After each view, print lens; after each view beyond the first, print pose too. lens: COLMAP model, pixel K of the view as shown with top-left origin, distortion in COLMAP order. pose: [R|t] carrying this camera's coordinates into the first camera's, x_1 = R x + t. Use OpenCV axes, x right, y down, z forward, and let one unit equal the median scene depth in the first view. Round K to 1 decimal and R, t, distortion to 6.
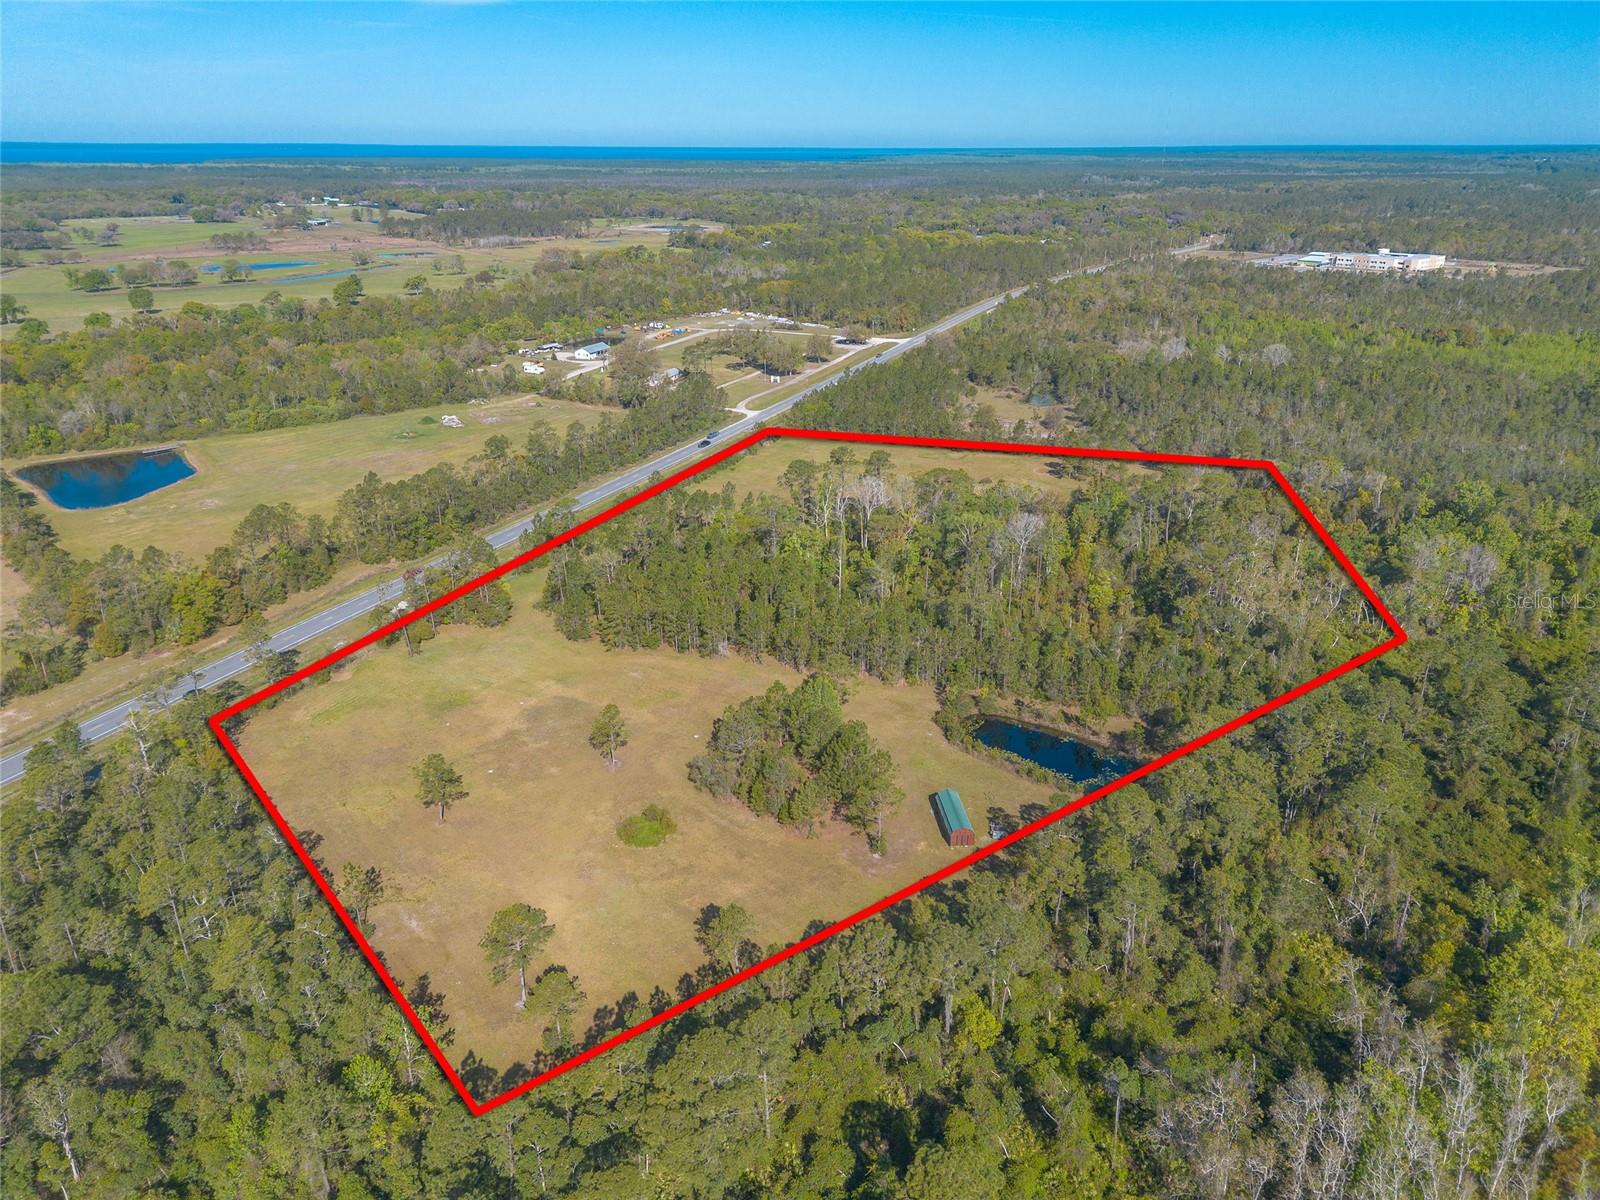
lens RADIAL K [[1216.7, 0, 803.3], [0, 1216.7, 605.0], [0, 0, 1]] dist [0.054920, -0.024703]
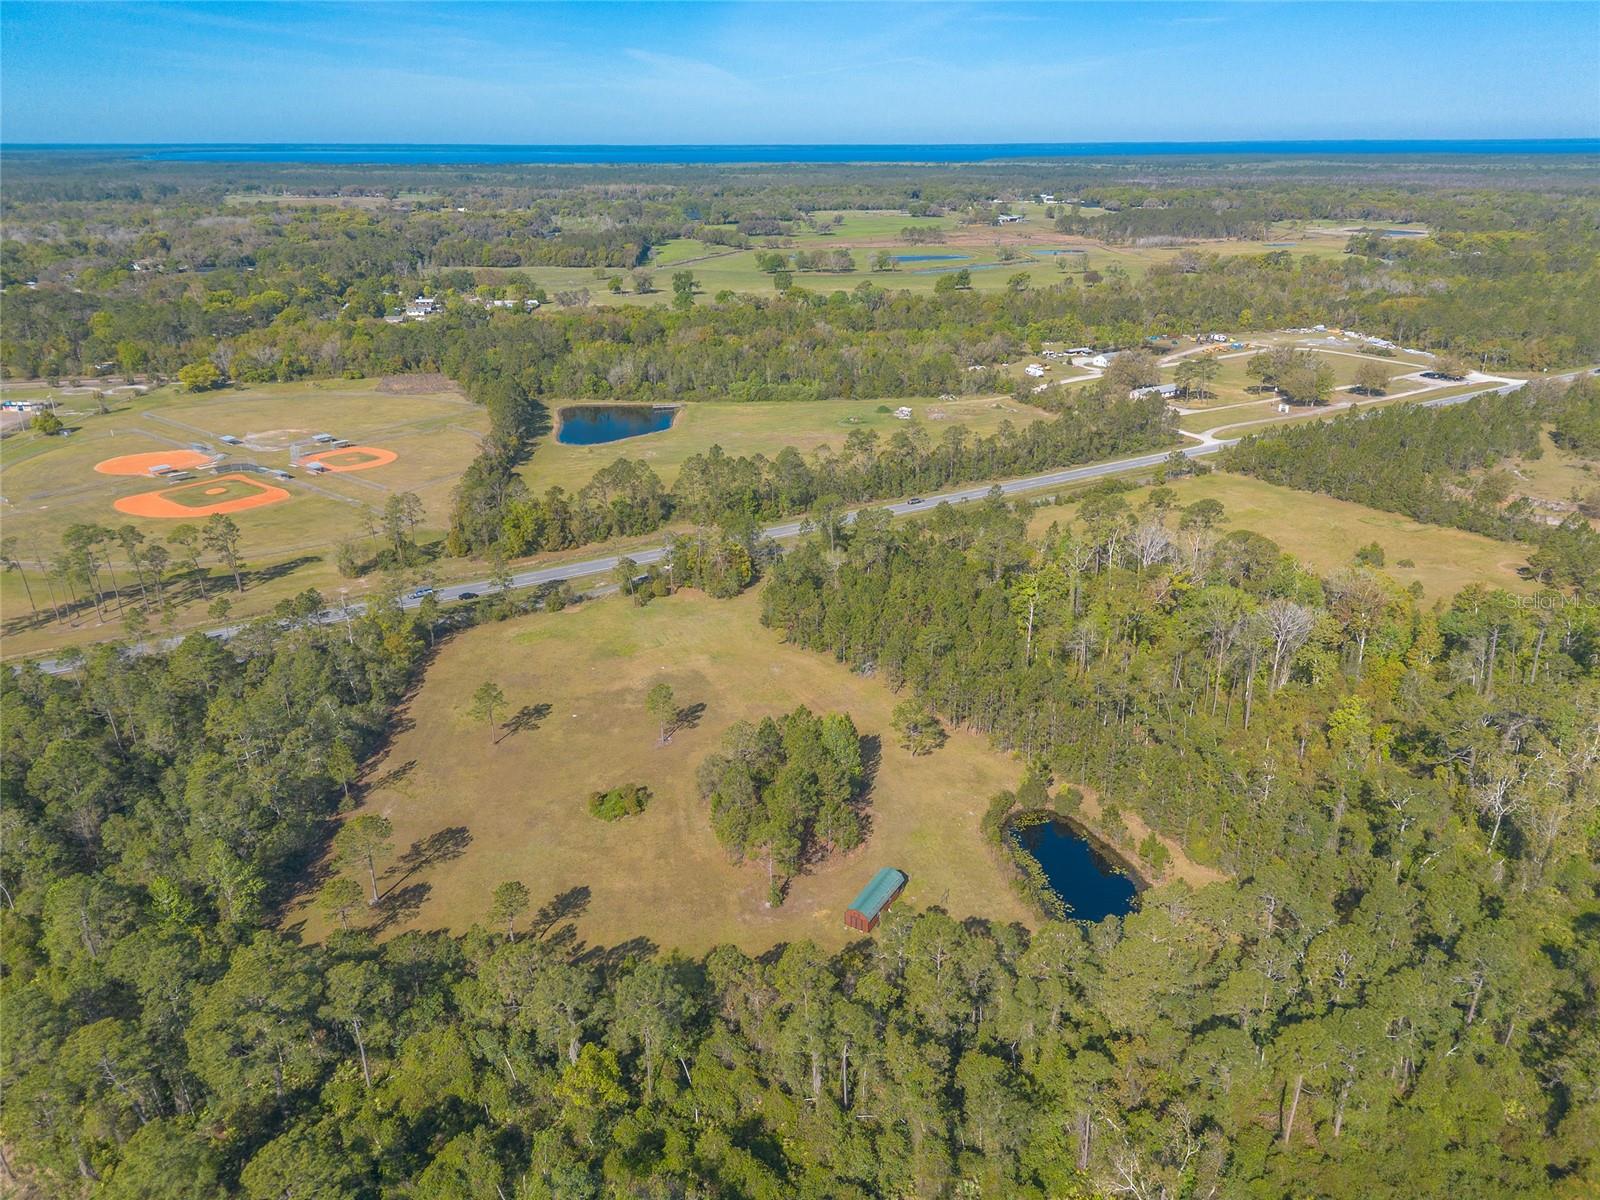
lens RADIAL K [[1216.7, 0, 796.2], [0, 1216.7, 607.0], [0, 0, 1]] dist [0.054920, -0.024703]
pose [[0.818009, 0.206012, -0.537048, 0.166764], [-0.203933, 0.976883, 0.064112, -0.026800], [0.537841, 0.057078, 0.841112, 0.066435]]
